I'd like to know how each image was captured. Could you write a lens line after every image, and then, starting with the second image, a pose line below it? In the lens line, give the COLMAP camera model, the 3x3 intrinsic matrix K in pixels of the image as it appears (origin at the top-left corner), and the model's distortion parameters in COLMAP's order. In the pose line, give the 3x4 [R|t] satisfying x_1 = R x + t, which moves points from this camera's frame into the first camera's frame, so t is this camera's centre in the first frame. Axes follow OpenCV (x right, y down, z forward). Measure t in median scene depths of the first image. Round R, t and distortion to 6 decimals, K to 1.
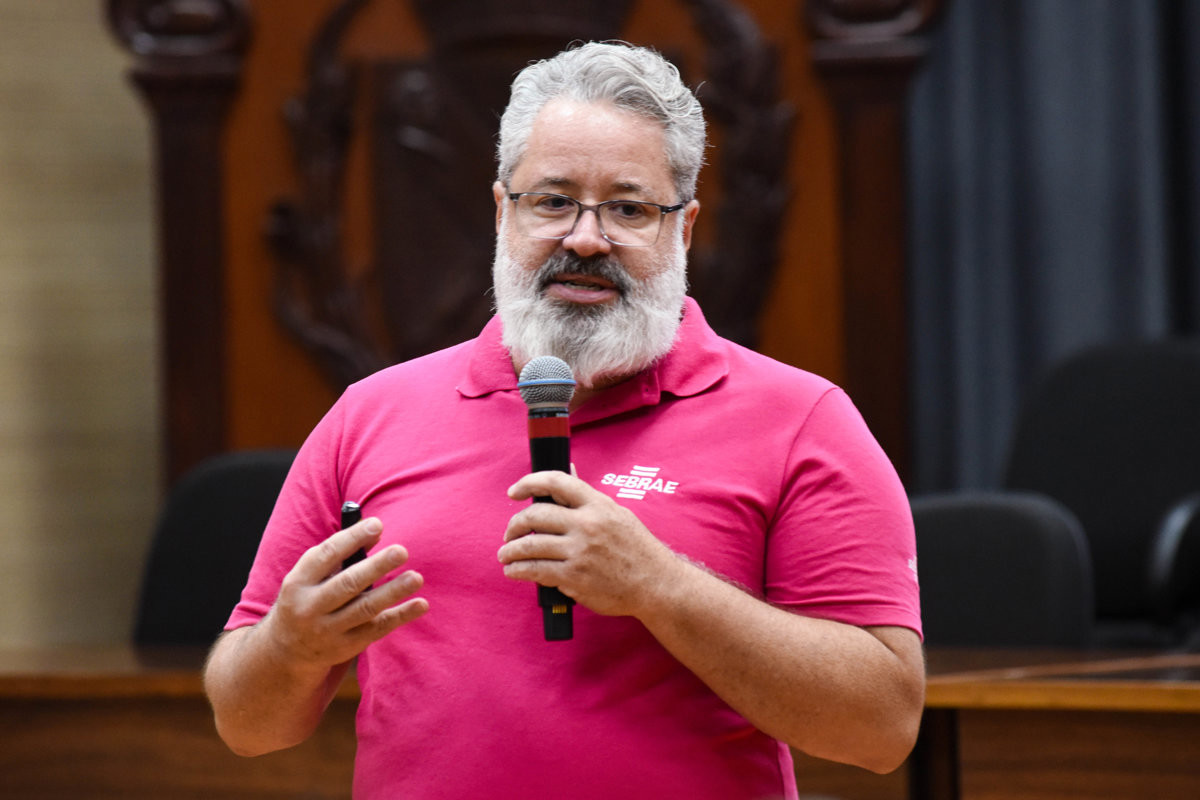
lens RADIAL K [[6915.9, 0, 597.7], [0, 6915.9, 398.9], [0, 0, 1]] dist [-2.206979, 0.000000]
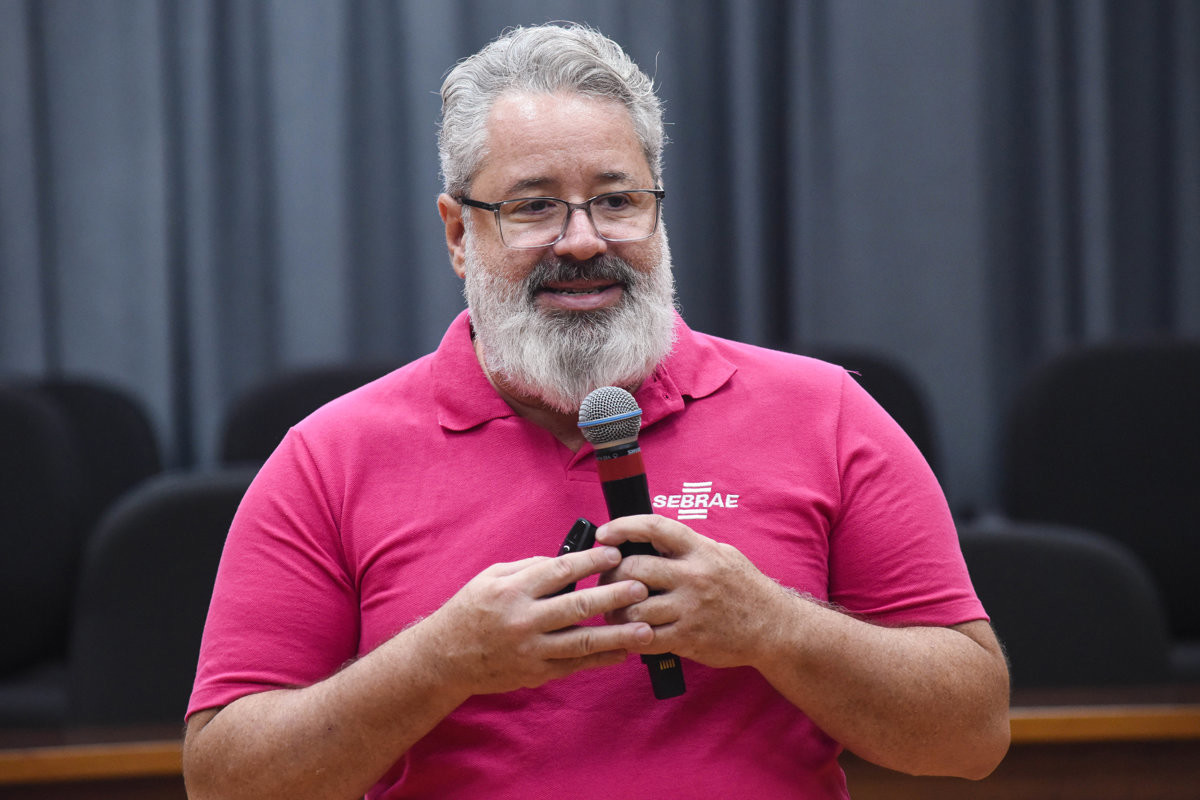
lens RADIAL K [[6473.0, 0, 598.7], [0, 6473.0, 401.0], [0, 0, 1]] dist [0.157011, 0.000000]
pose [[0.988970, -0.147191, 0.016508, -0.016566], [0.147094, 0.989098, 0.006990, -0.007667], [-0.017357, -0.004484, 0.999839, 0.137655]]
